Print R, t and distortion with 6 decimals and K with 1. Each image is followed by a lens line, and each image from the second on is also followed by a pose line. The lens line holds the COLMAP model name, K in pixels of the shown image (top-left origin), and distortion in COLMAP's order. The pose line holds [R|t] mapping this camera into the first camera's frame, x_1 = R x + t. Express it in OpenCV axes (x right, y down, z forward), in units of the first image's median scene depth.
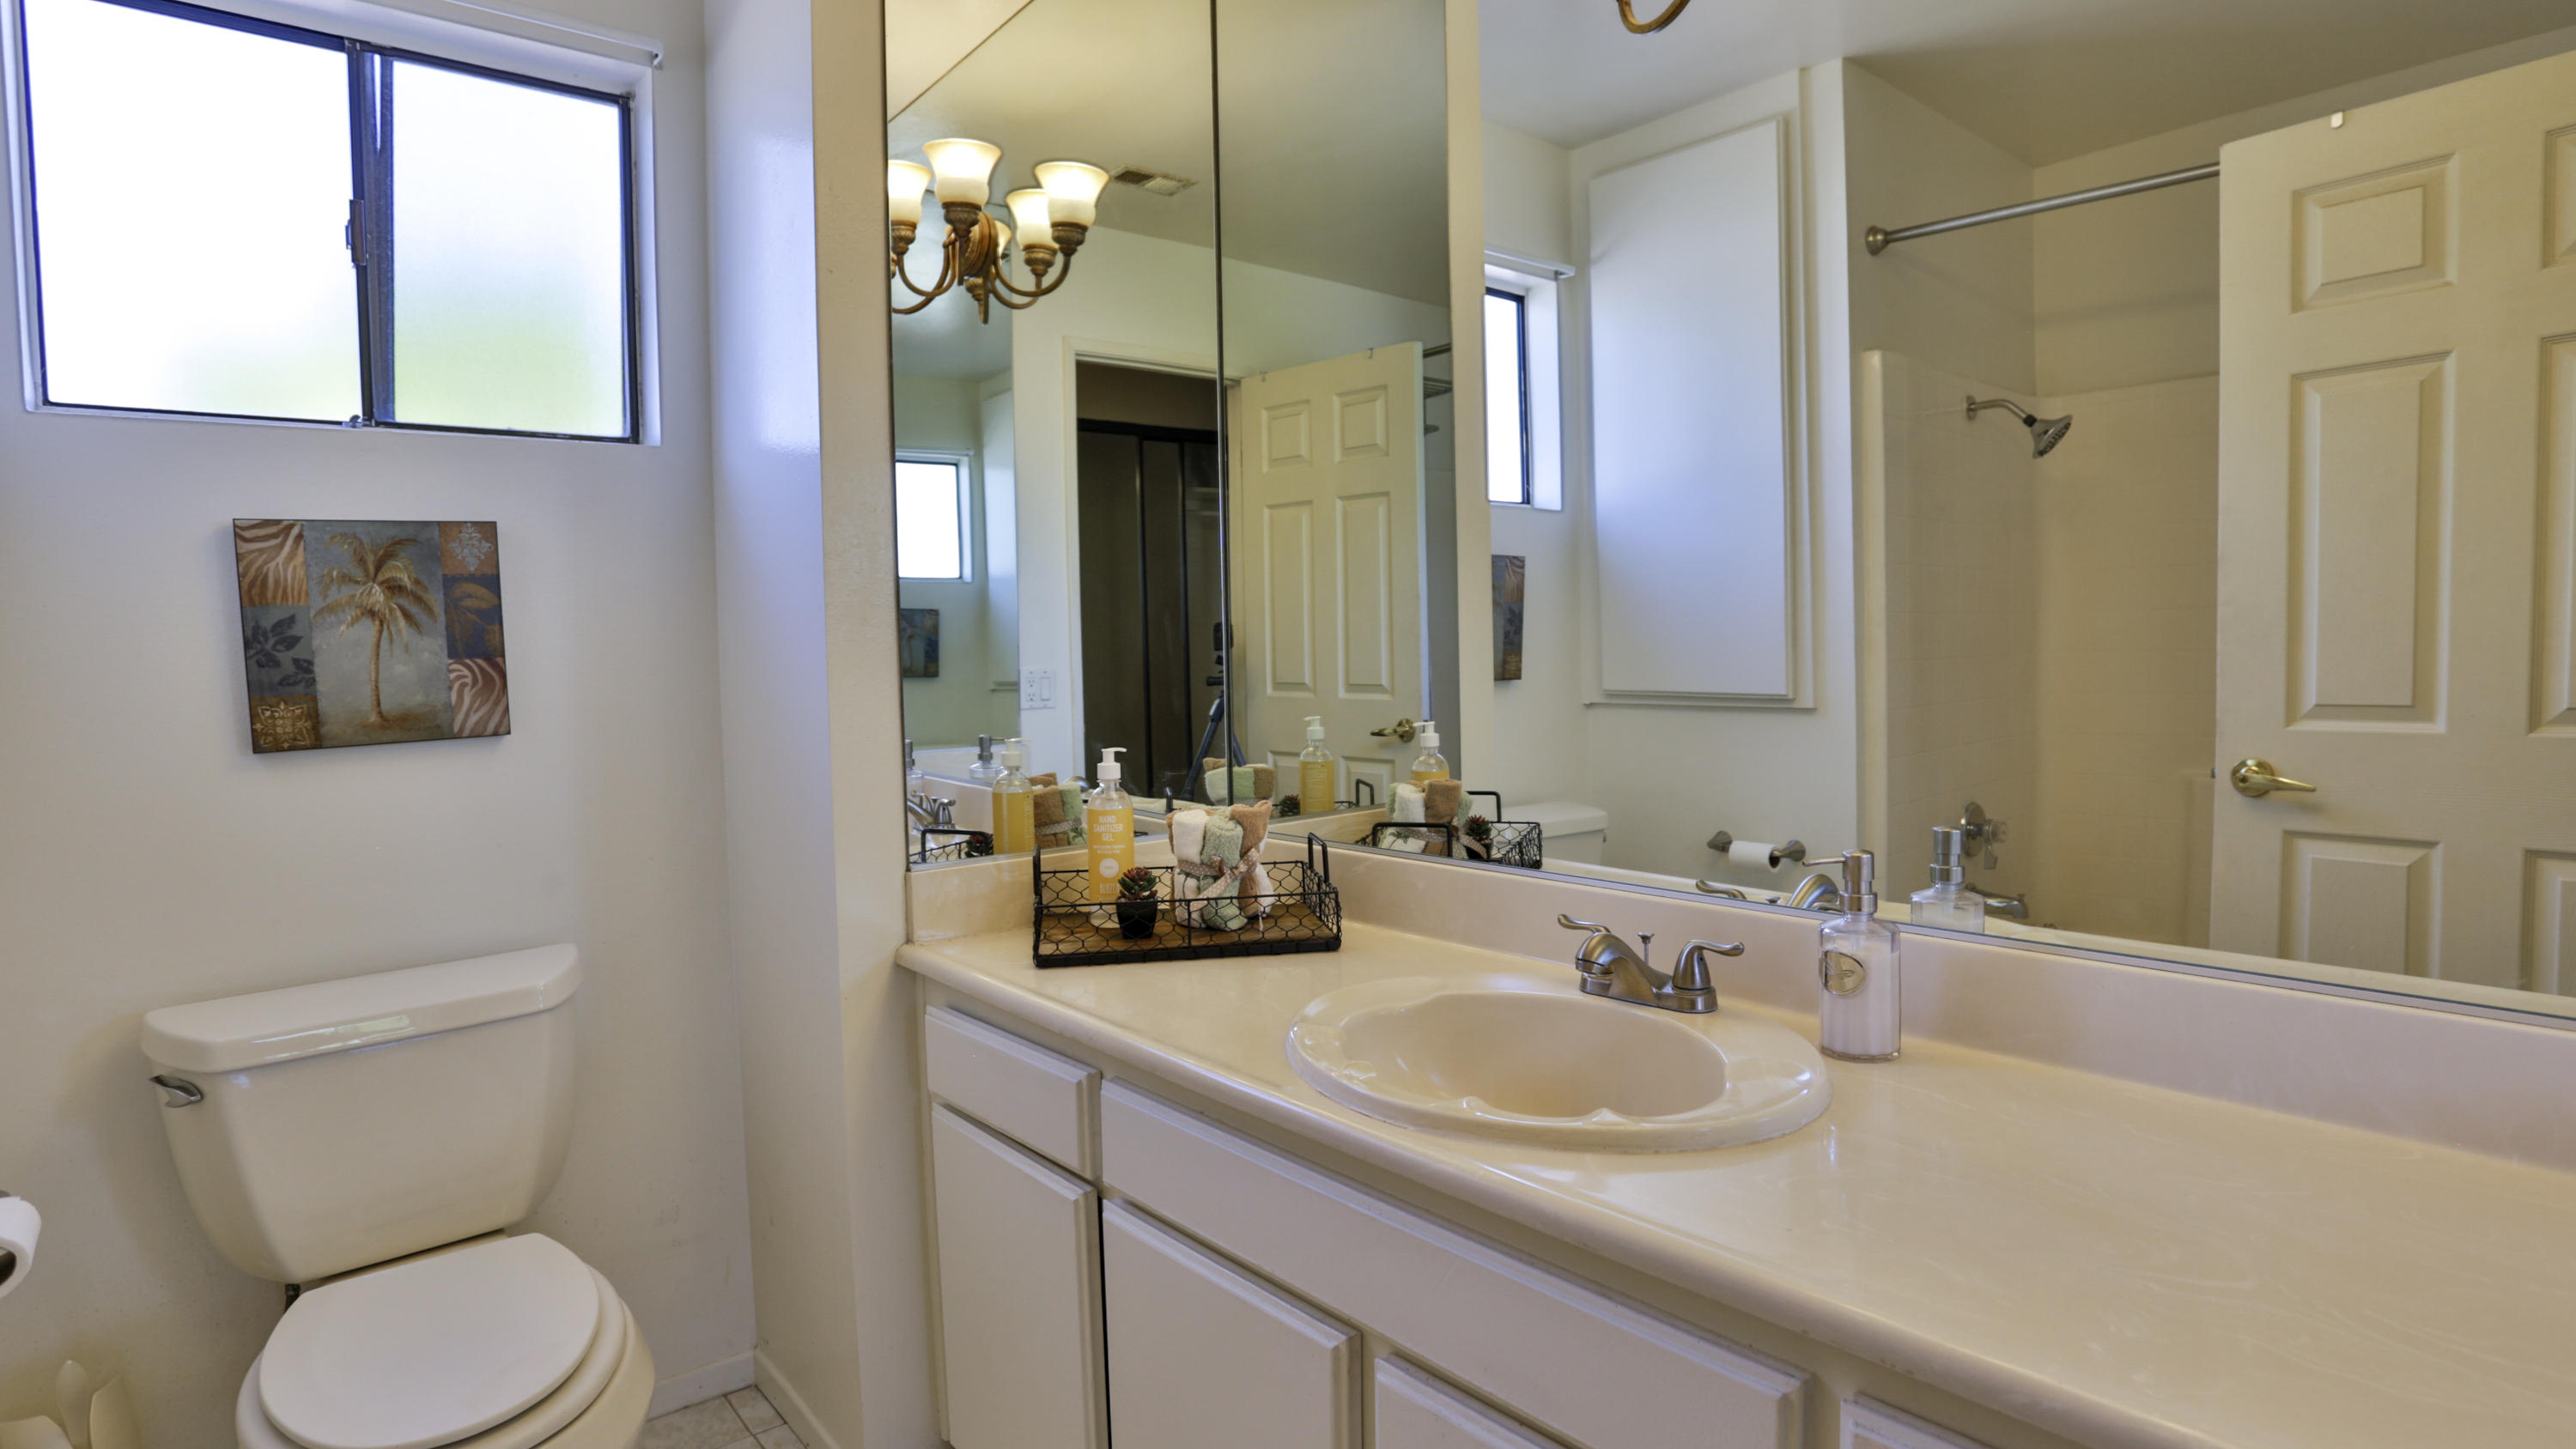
lens RADIAL K [[1327.1, 0, 1287.6], [0, 1327.1, 709.4], [0, 0, 1]] dist [-0.082969, 0.037724]
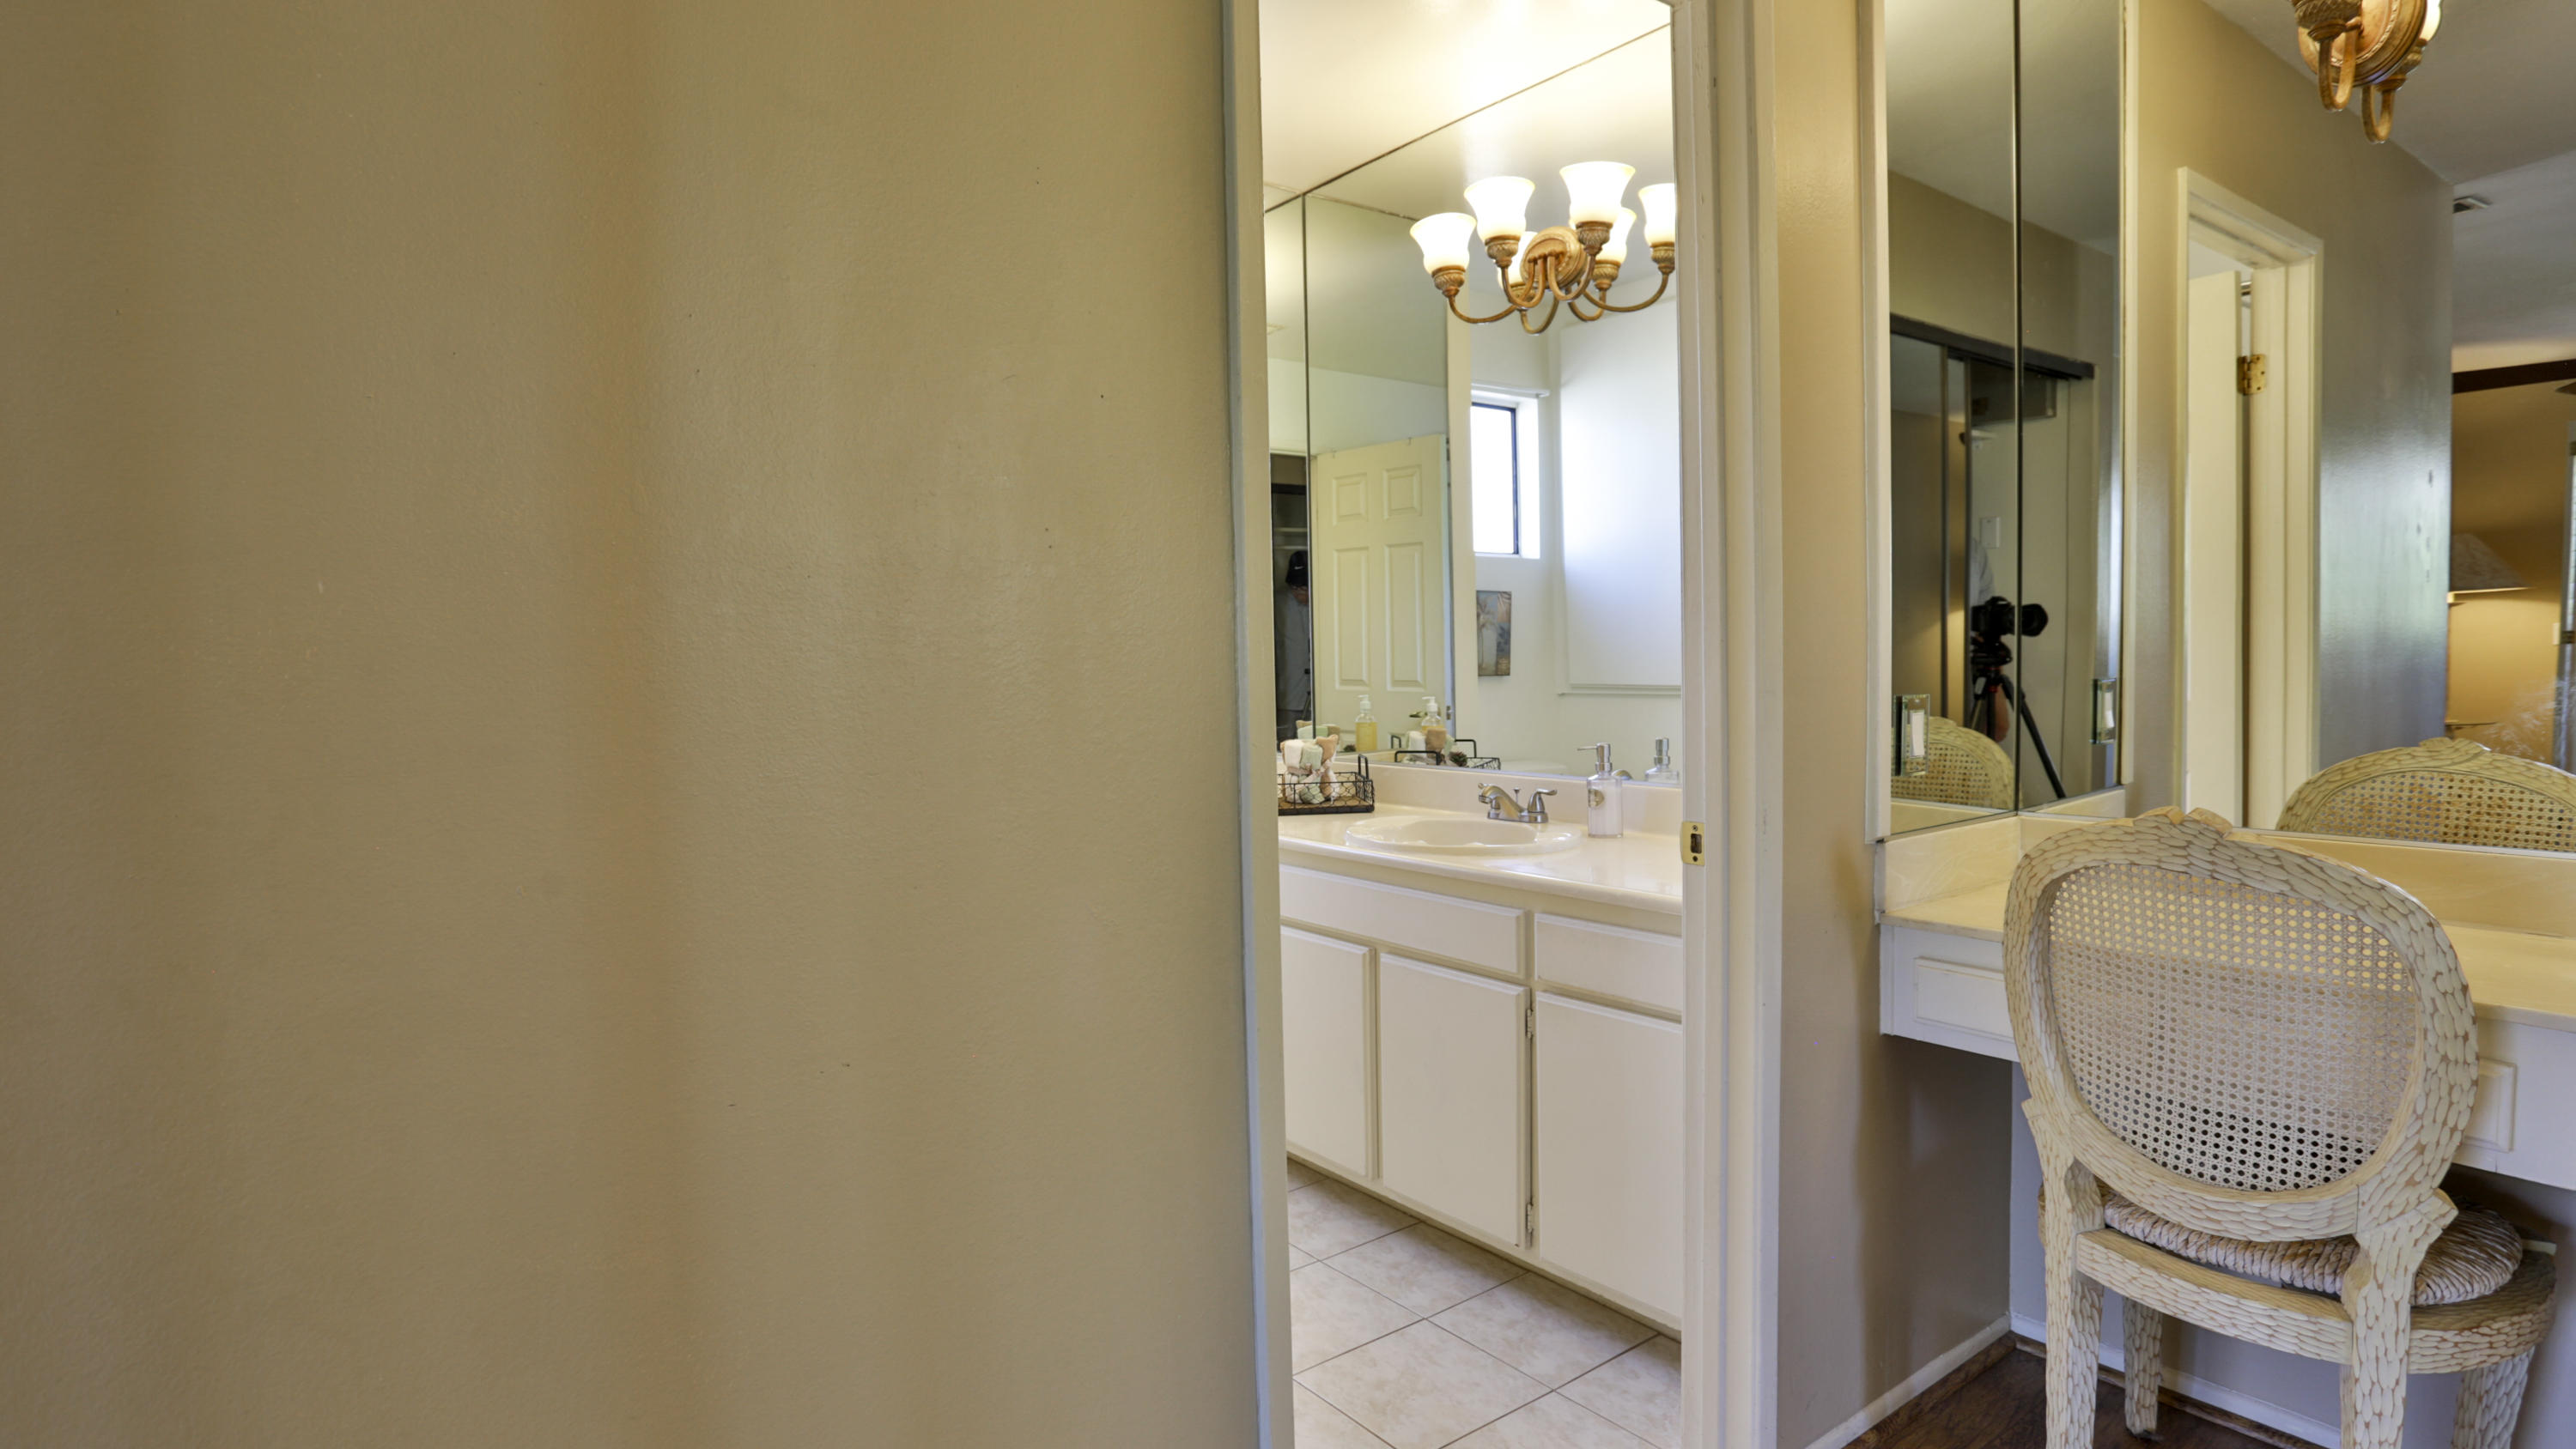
lens RADIAL K [[1327.1, 0, 1287.6], [0, 1327.1, 709.4], [0, 0, 1]] dist [-0.082969, 0.037724]
pose [[0.998698, 0.004770, -0.050795, 0.011555], [-0.005110, 0.999965, -0.006561, 0.046556], [0.050762, 0.006812, 0.998688, -0.860510]]
